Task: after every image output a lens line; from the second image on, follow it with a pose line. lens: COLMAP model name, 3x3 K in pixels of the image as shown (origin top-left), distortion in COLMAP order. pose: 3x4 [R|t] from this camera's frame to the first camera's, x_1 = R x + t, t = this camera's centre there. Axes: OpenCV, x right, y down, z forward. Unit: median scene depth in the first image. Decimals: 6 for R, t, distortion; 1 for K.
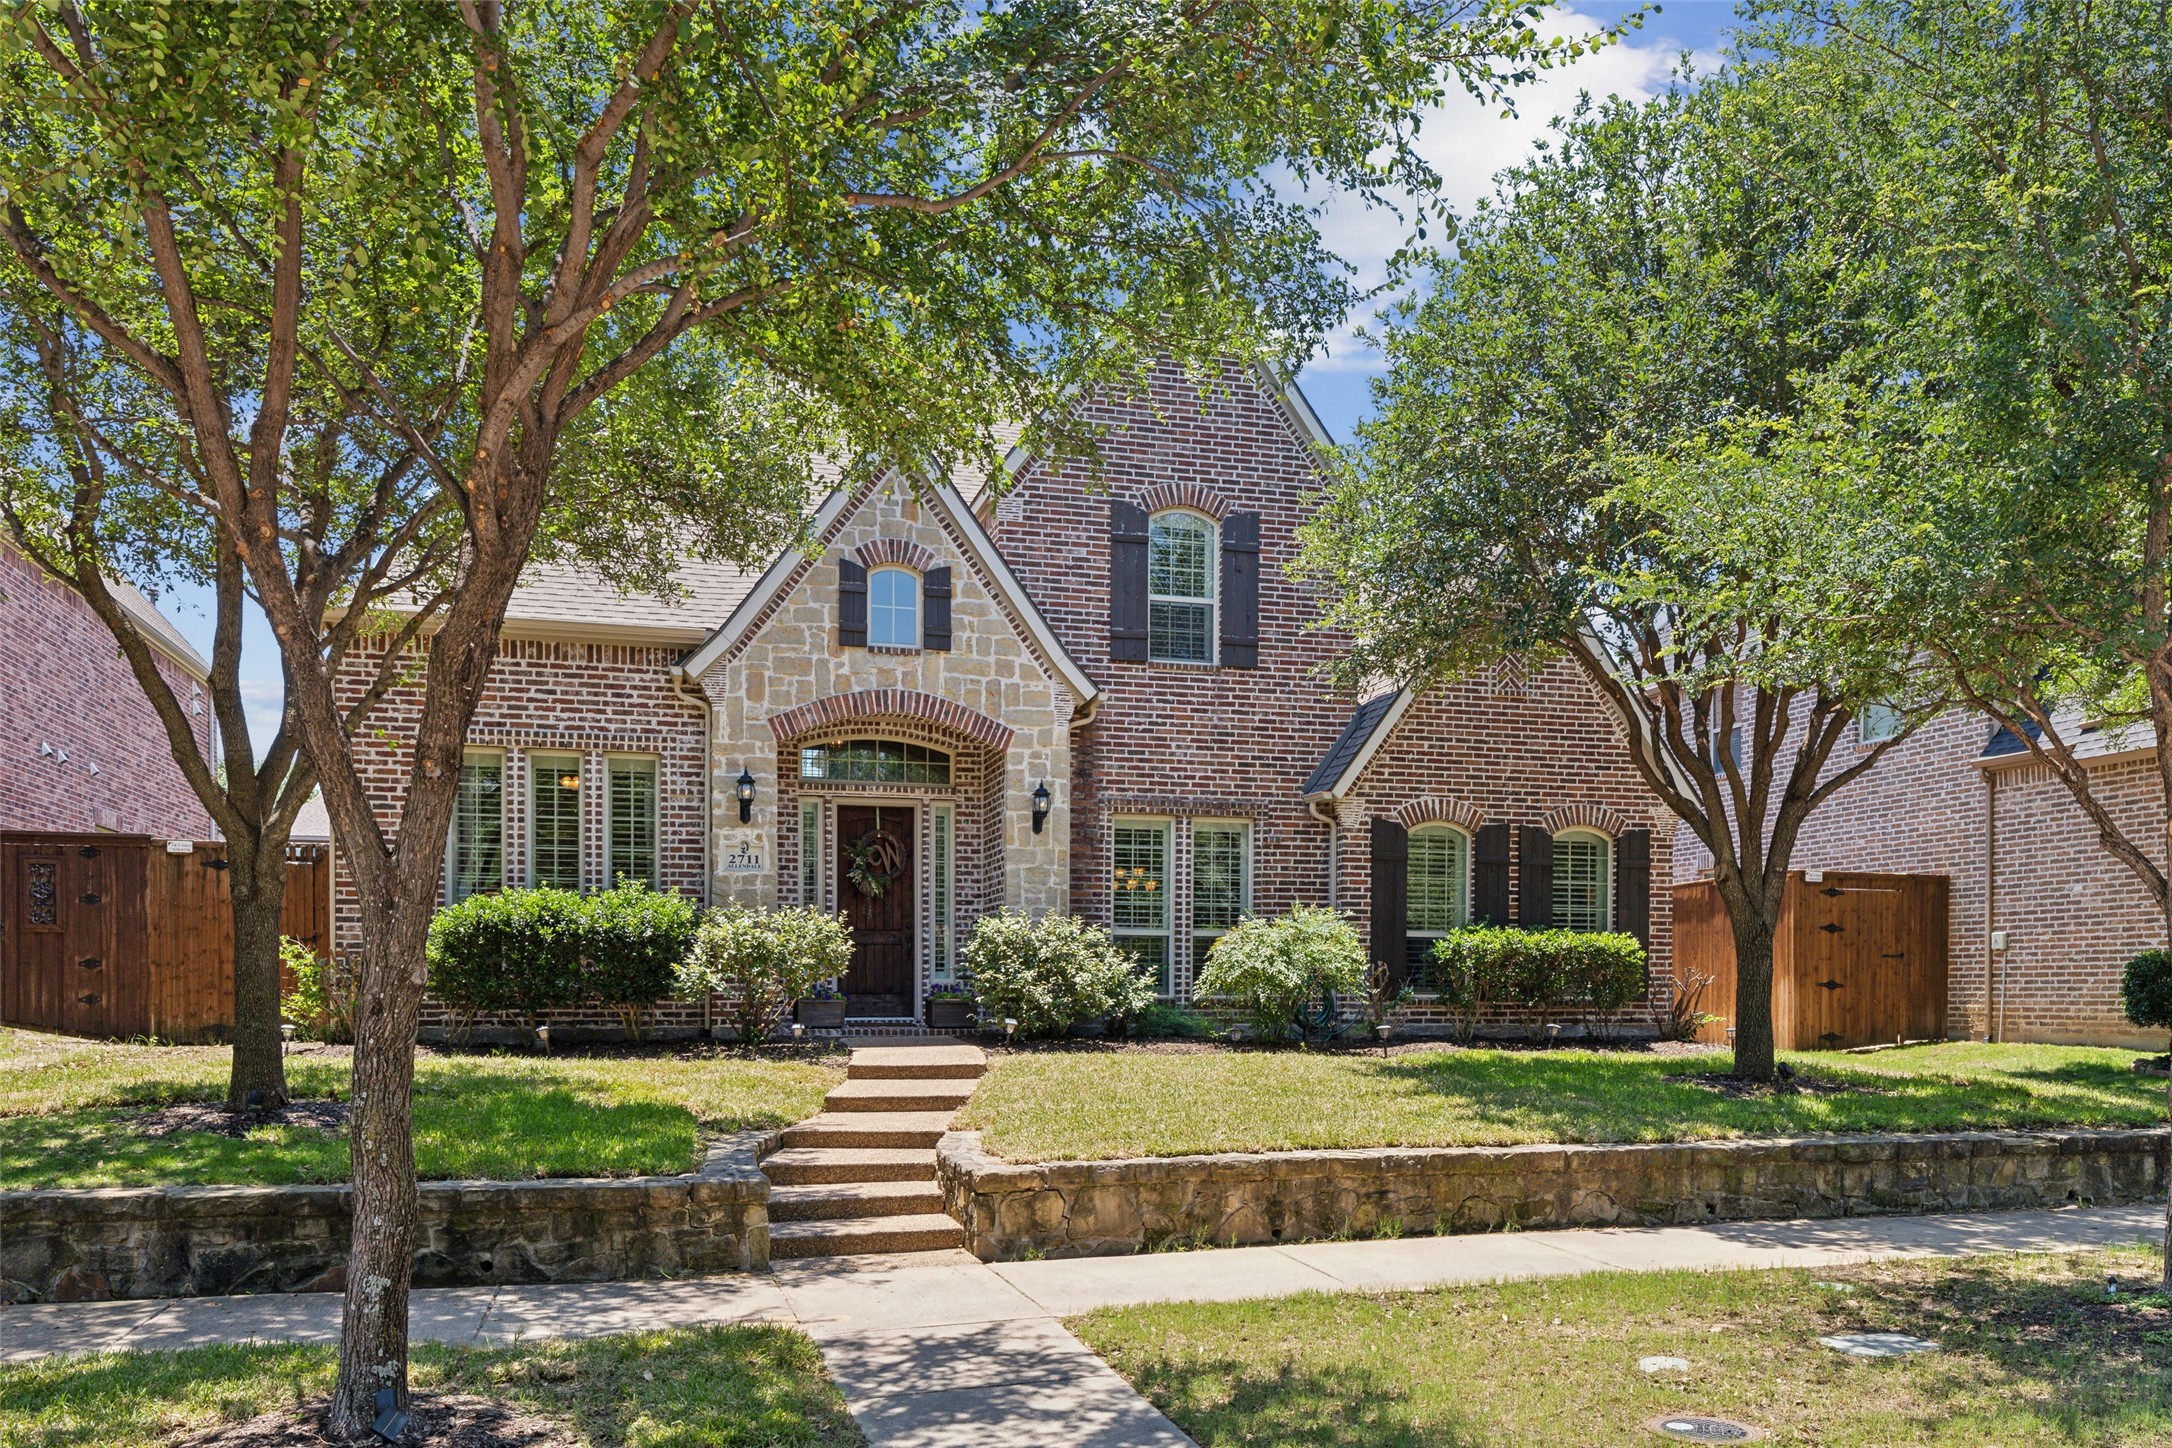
lens RADIAL K [[1510.9, 0, 1085.8], [0, 1510.9, 702.7], [0, 0, 1]] dist [0.000969, -0.004275]
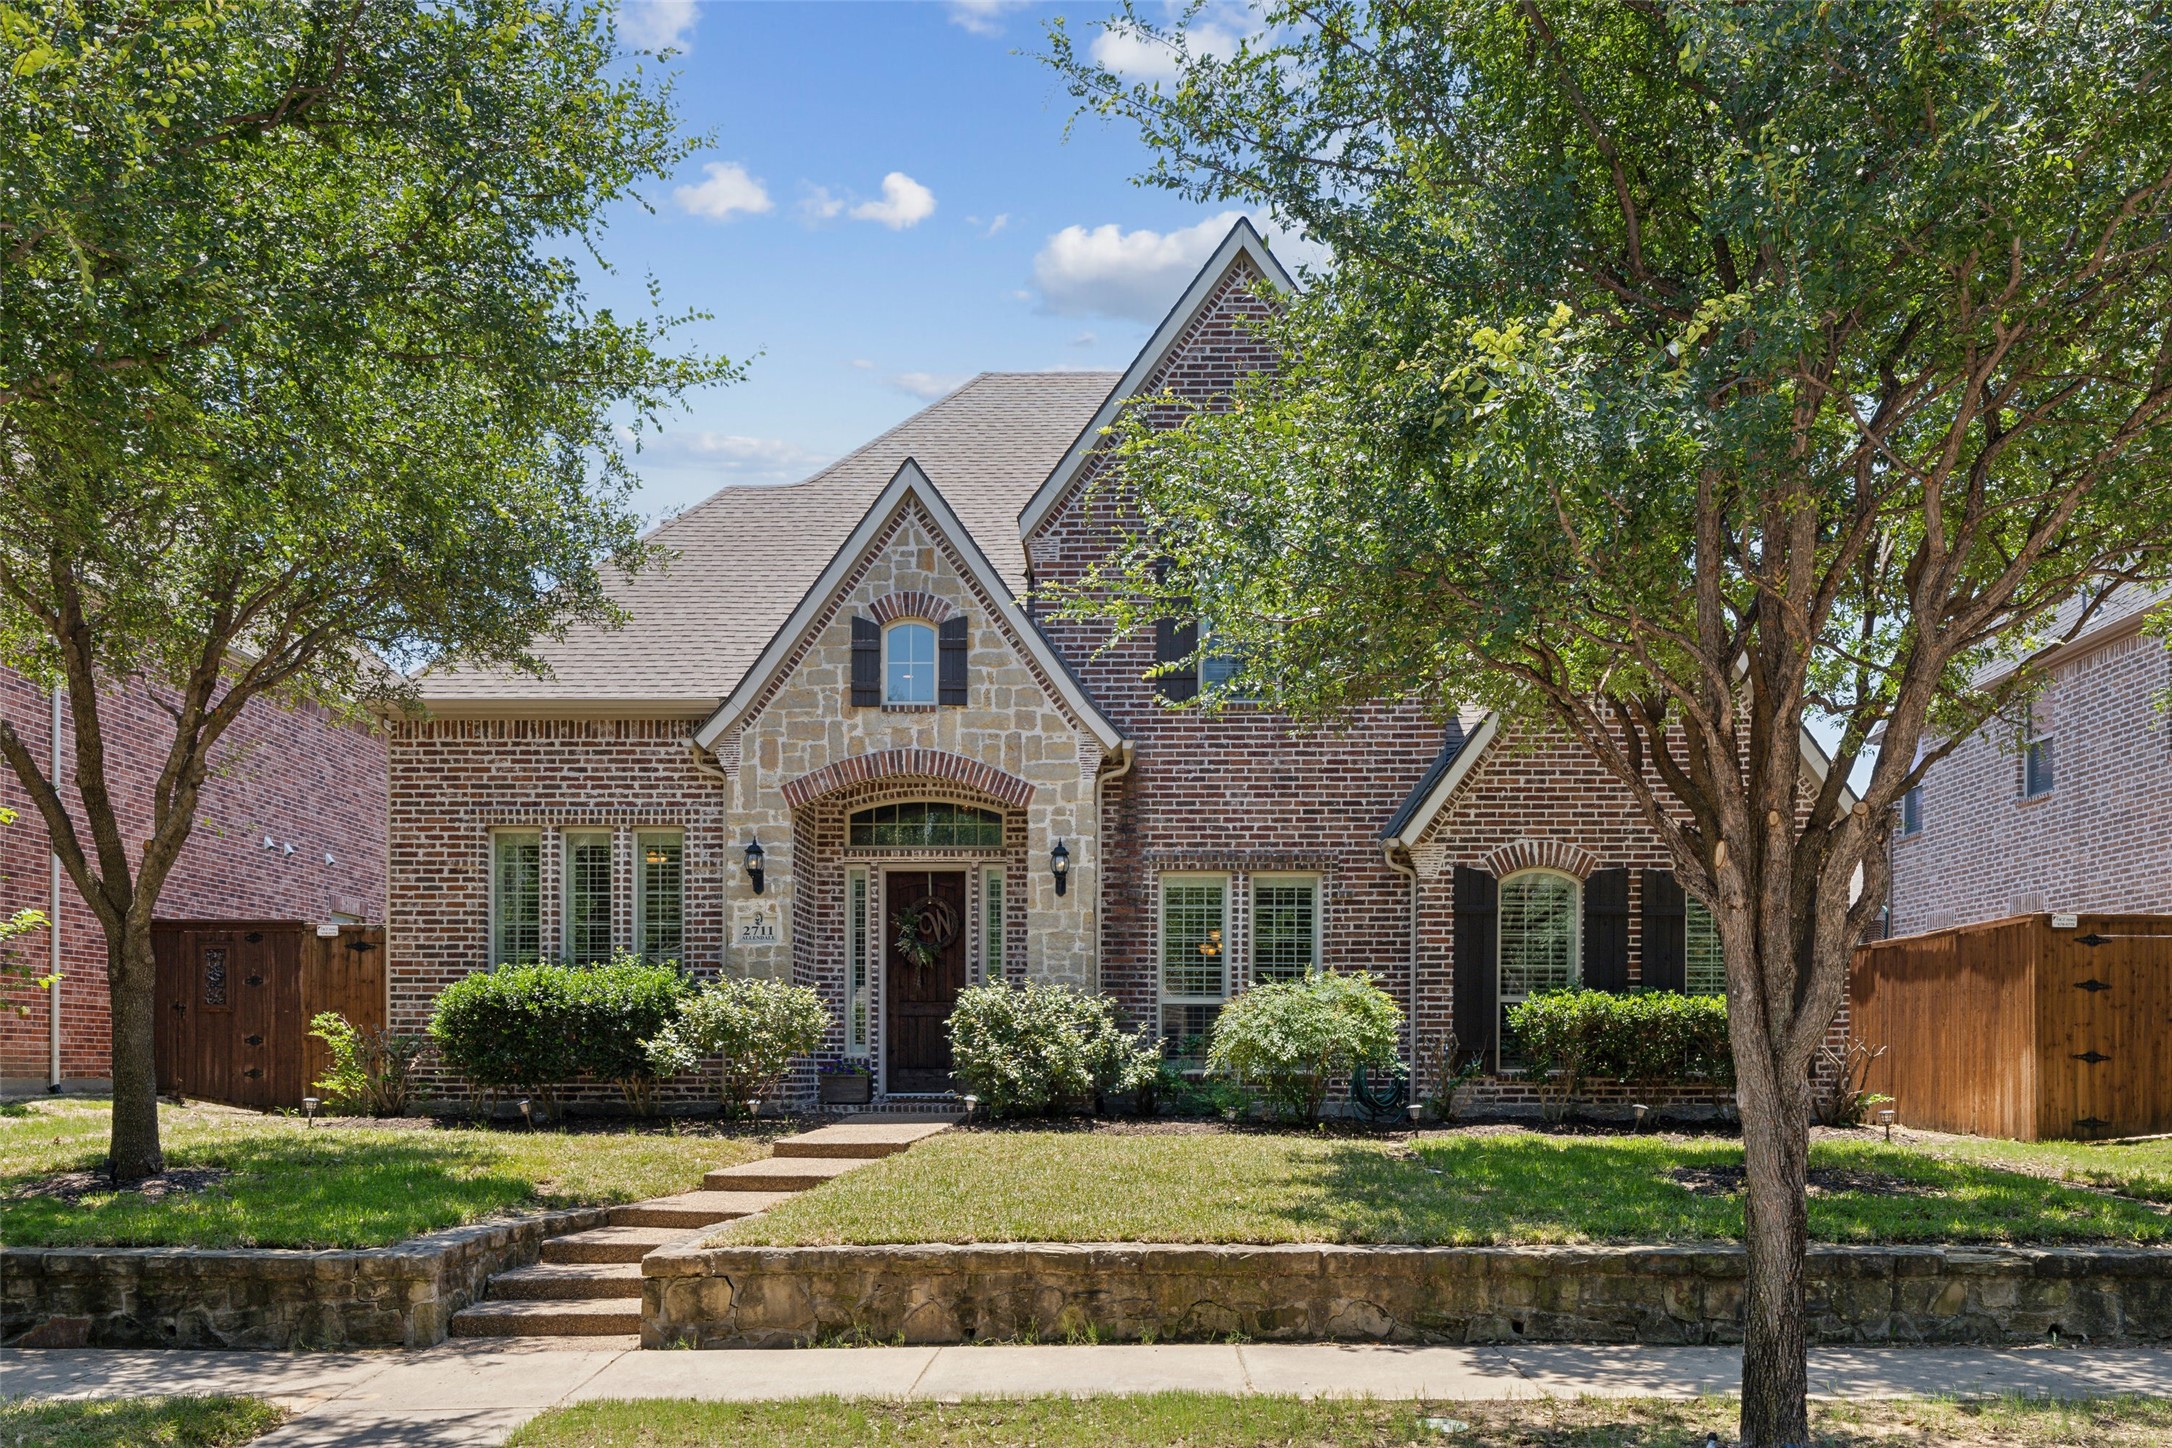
lens RADIAL K [[1621.3, 0, 1087.0], [0, 1621.3, 745.1], [0, 0, 1]] dist [0.003502, -0.004213]
pose [[0.962317, -0.053337, -0.266647, 0.275772], [0.051692, 0.998576, -0.013191, 0.008711], [0.266971, -0.001089, 0.963704, 0.046644]]
